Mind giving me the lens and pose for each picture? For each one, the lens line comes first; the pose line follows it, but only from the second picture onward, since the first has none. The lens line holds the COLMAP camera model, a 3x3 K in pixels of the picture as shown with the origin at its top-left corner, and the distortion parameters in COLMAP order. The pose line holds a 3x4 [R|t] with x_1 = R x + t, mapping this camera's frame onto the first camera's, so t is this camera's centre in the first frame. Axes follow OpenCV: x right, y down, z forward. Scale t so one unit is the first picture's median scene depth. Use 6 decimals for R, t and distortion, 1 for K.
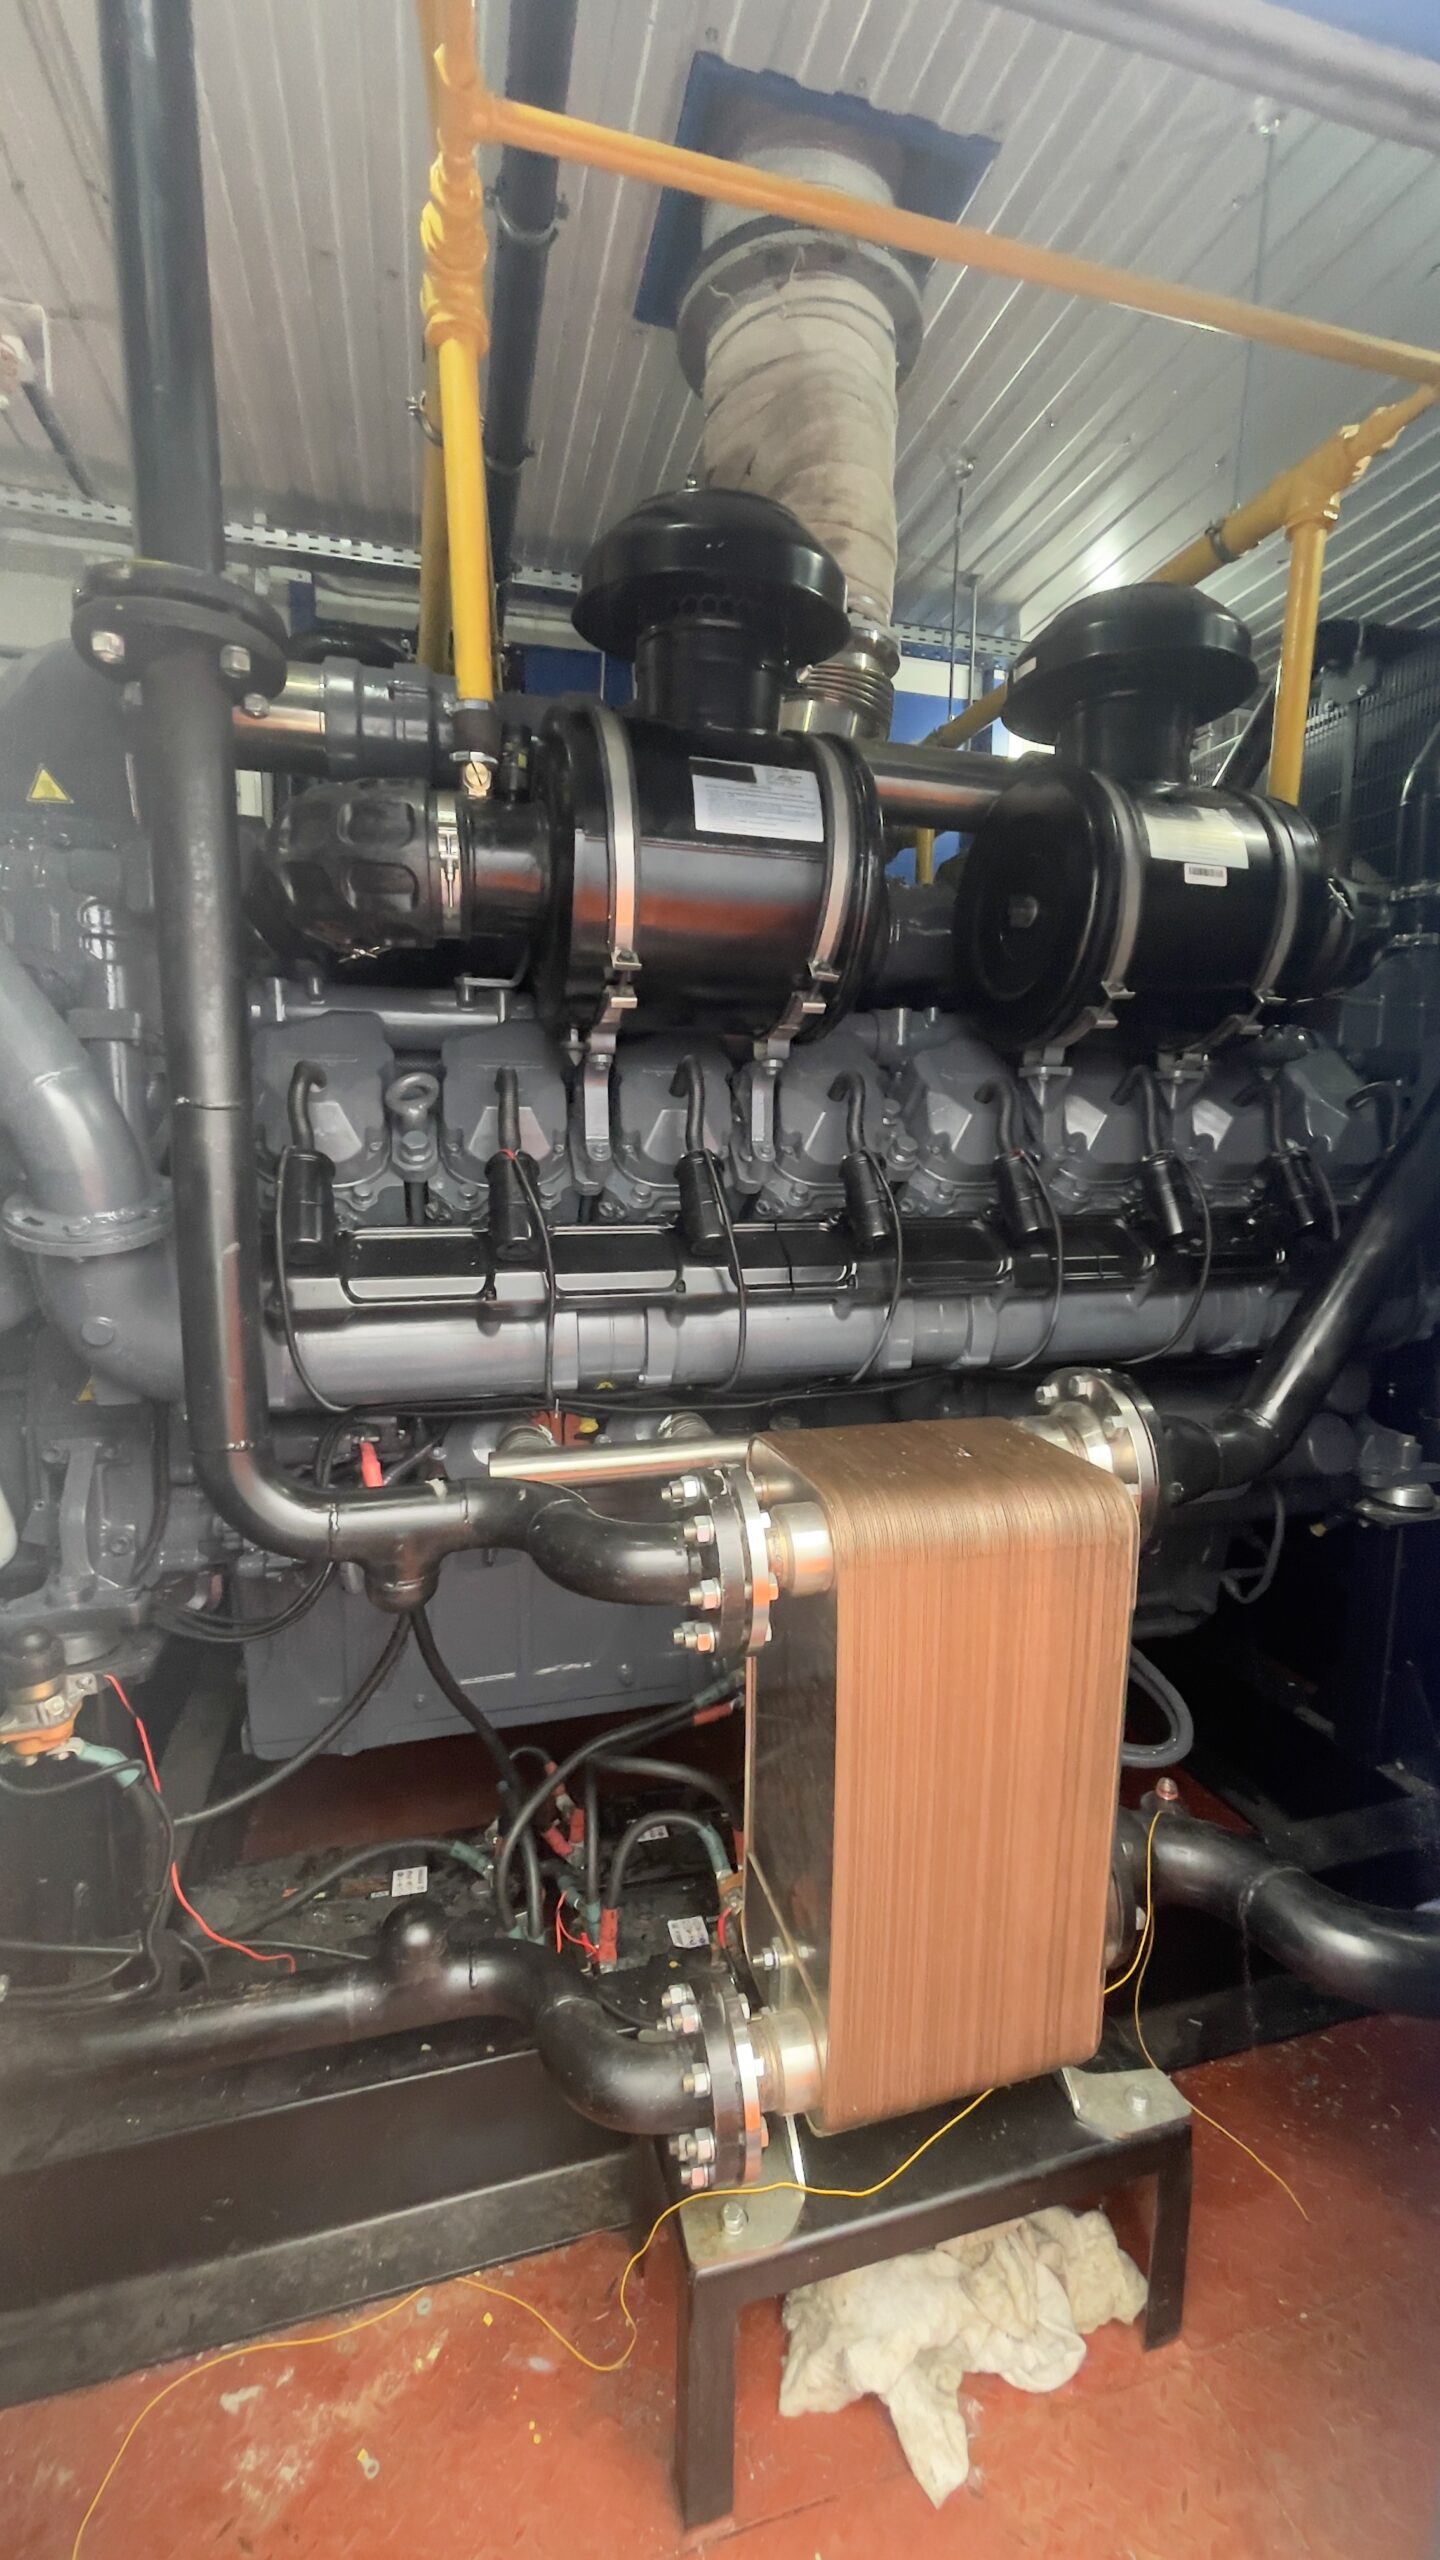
lens RADIAL K [[1021.9, 0, 721.0], [0, 1021.9, 1282.5], [0, 0, 1]] dist [-0.001083, 0.000432]
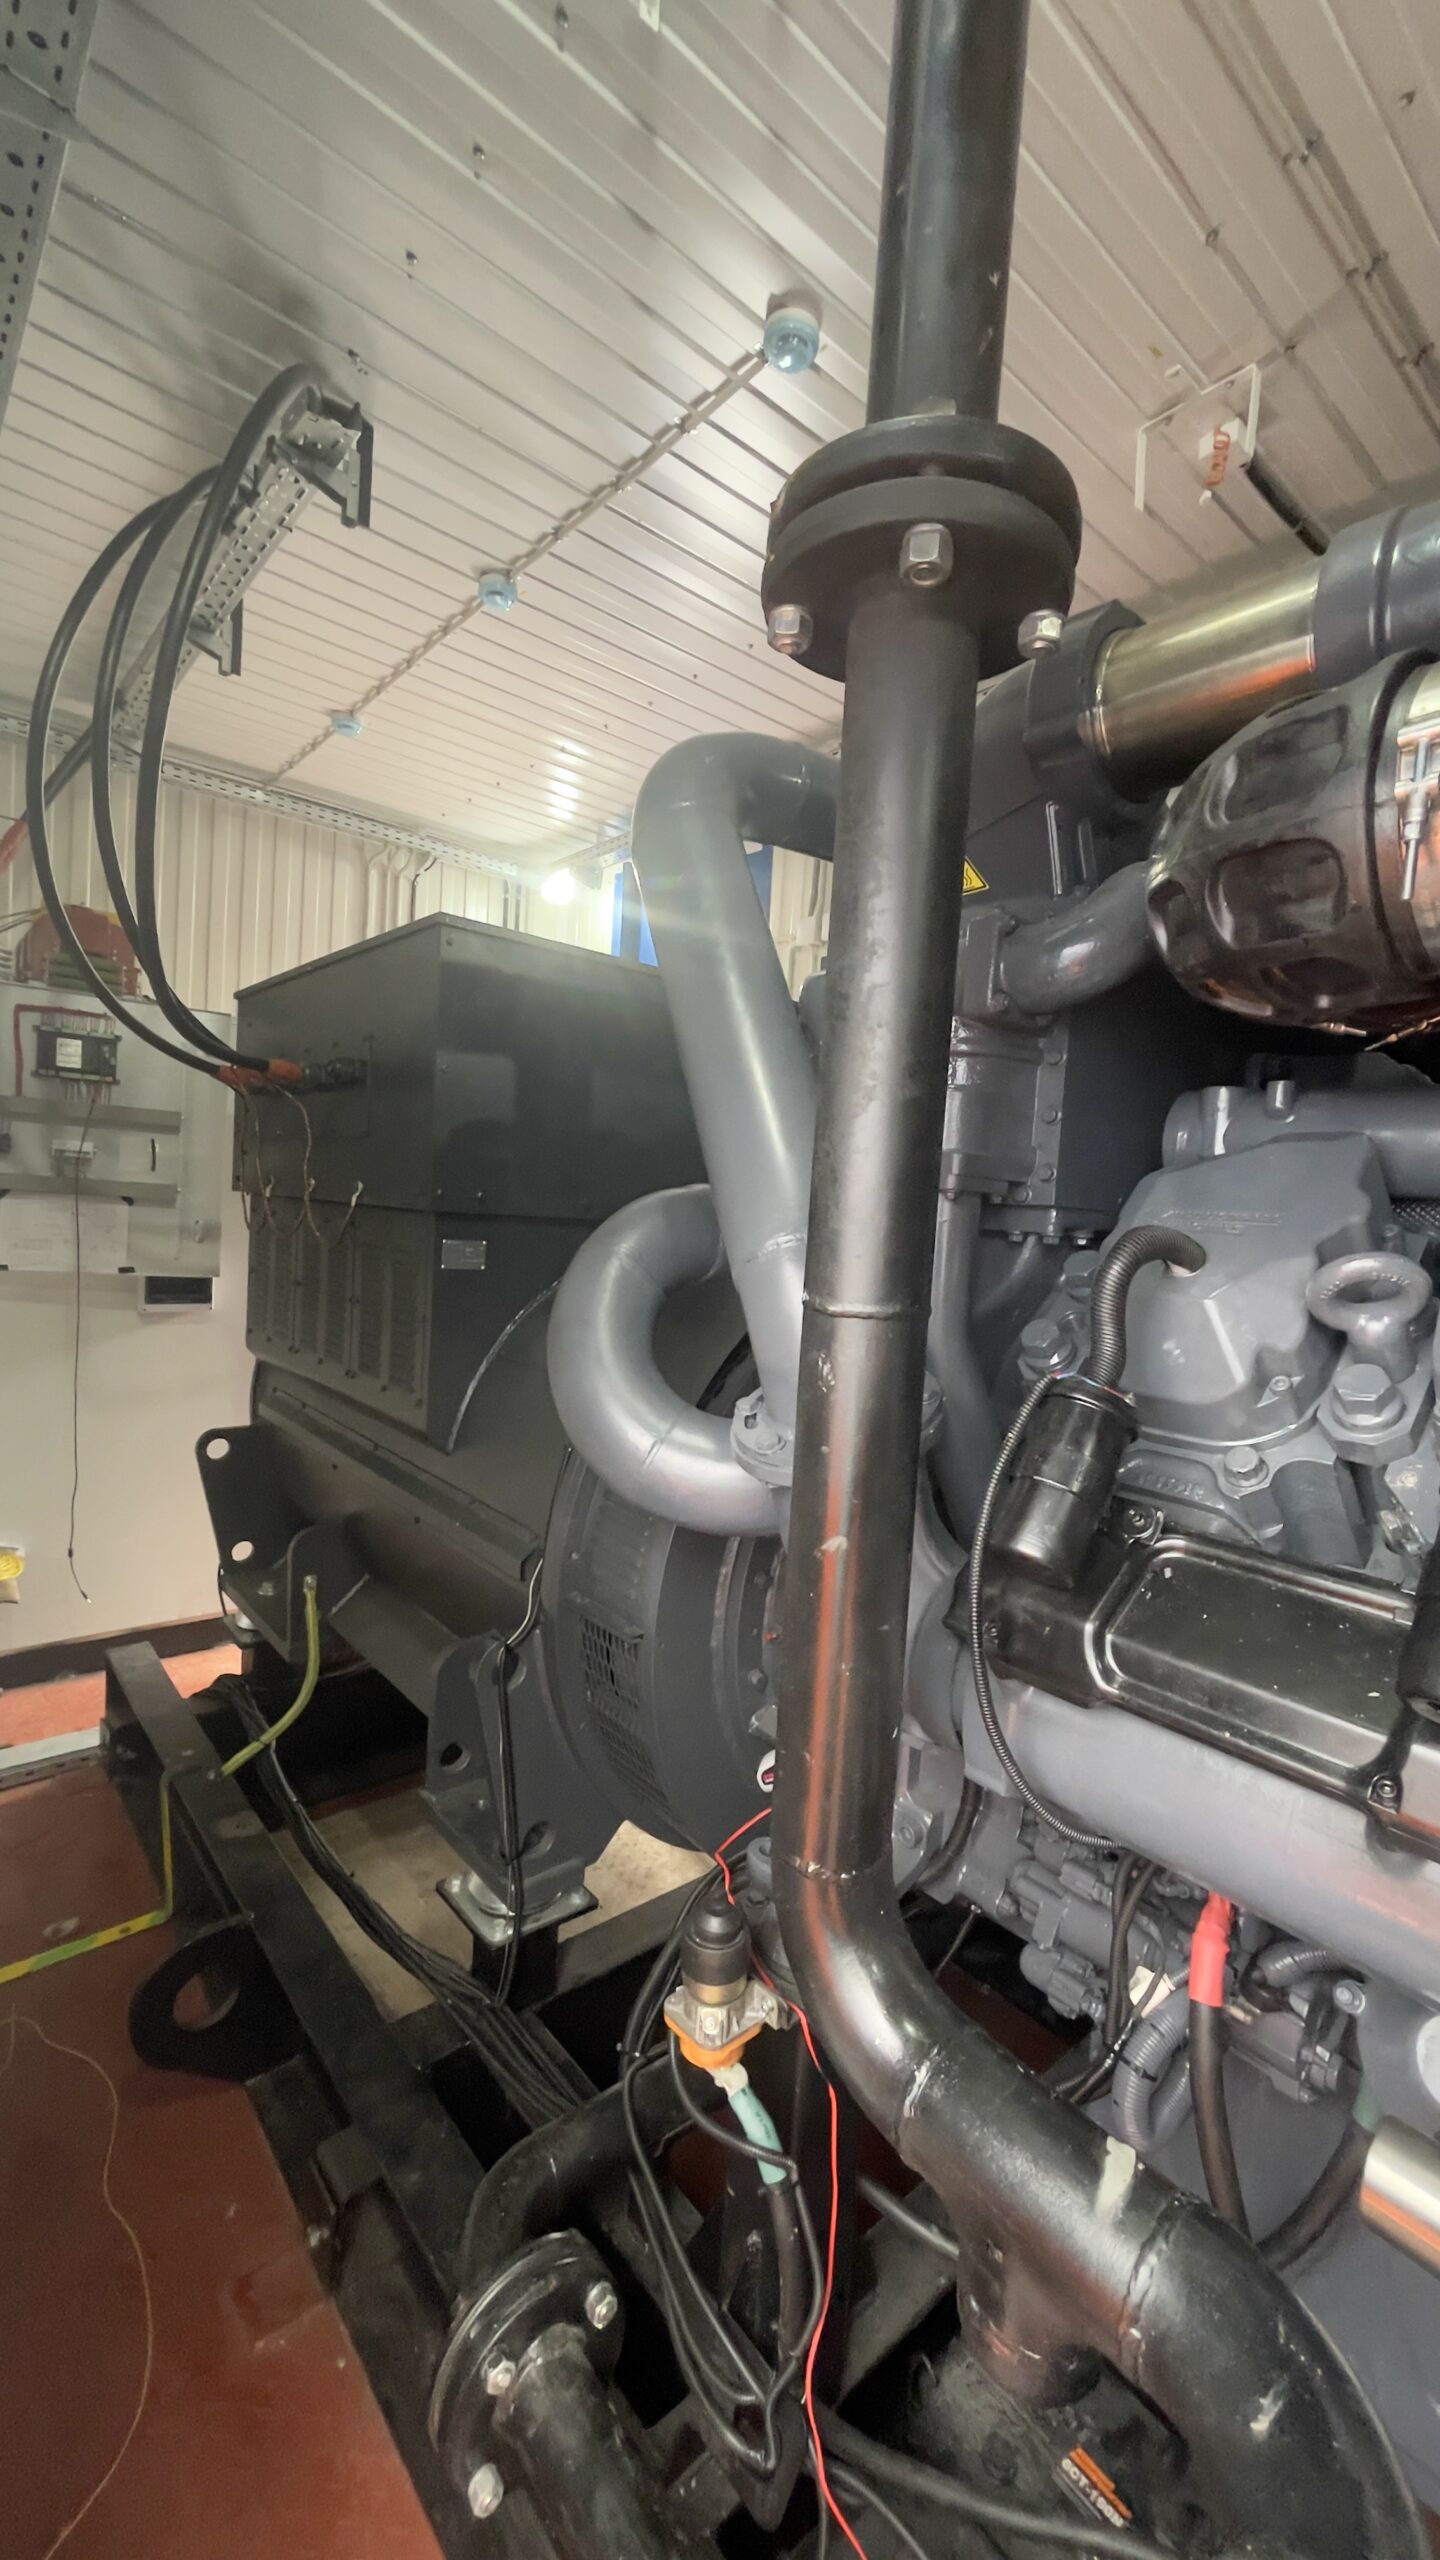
lens RADIAL K [[1021.9, 0, 721.0], [0, 1021.9, 1288.7], [0, 0, 1]] dist [-0.001083, 0.000432]
pose [[0.412135, 0.081910, -0.907434, 0.022365], [-0.175007, 0.984522, 0.009384, -0.136533], [0.894157, 0.154940, 0.420091, 0.508209]]
